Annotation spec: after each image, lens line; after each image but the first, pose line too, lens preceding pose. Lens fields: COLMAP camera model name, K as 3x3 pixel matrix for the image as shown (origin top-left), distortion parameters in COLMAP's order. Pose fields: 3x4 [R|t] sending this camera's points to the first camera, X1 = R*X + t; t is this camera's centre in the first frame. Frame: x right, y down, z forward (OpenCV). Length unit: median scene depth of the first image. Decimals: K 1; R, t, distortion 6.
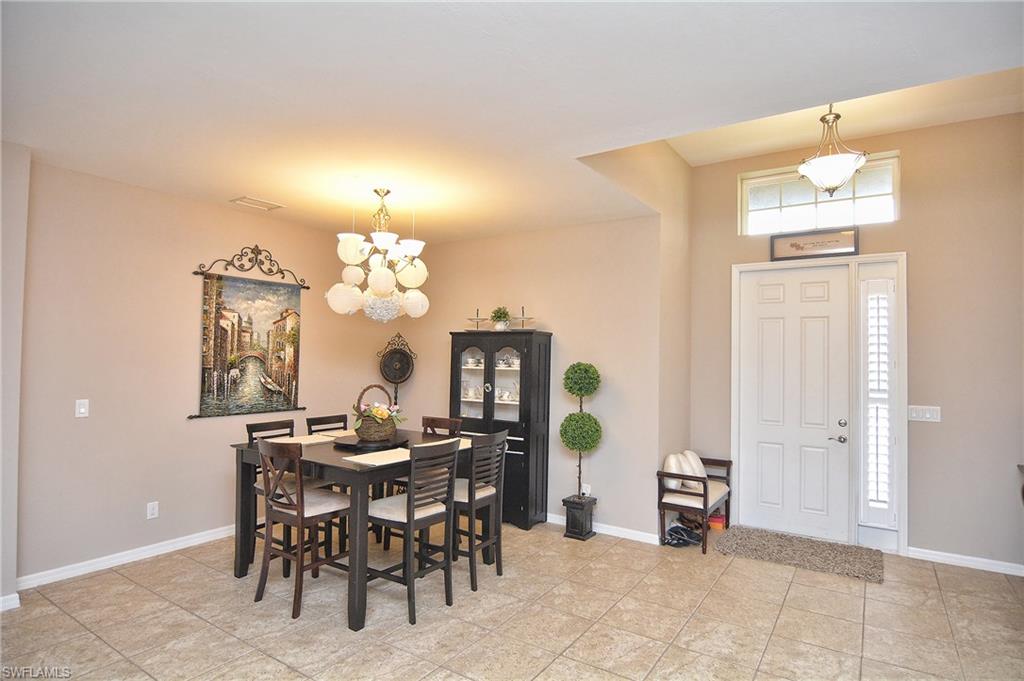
lens RADIAL K [[522.0, 0, 512.0], [0, 522.0, 340.5], [0, 0, 1]] dist [-0.003587, -0.000632]
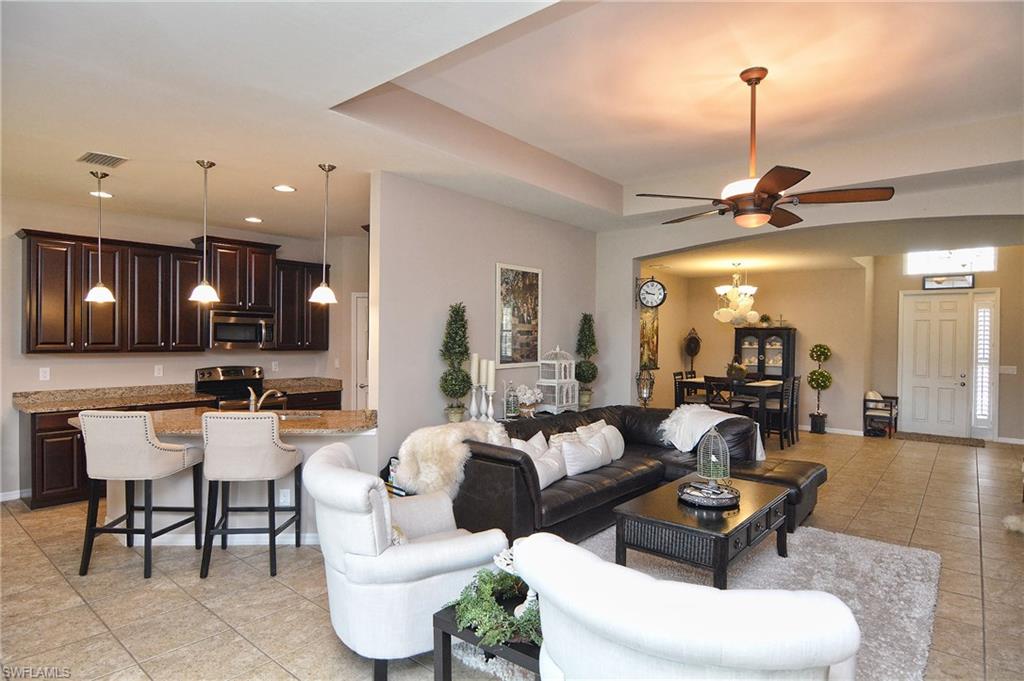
lens RADIAL K [[549.4, 0, 512.0], [0, 549.4, 340.5], [0, 0, 1]] dist [-0.007287, -0.000442]
pose [[0.995617, -0.001288, -0.093513, -0.825211], [0.004067, 0.999556, 0.029527, -0.036776], [0.093433, -0.029778, 0.995180, -1.145834]]
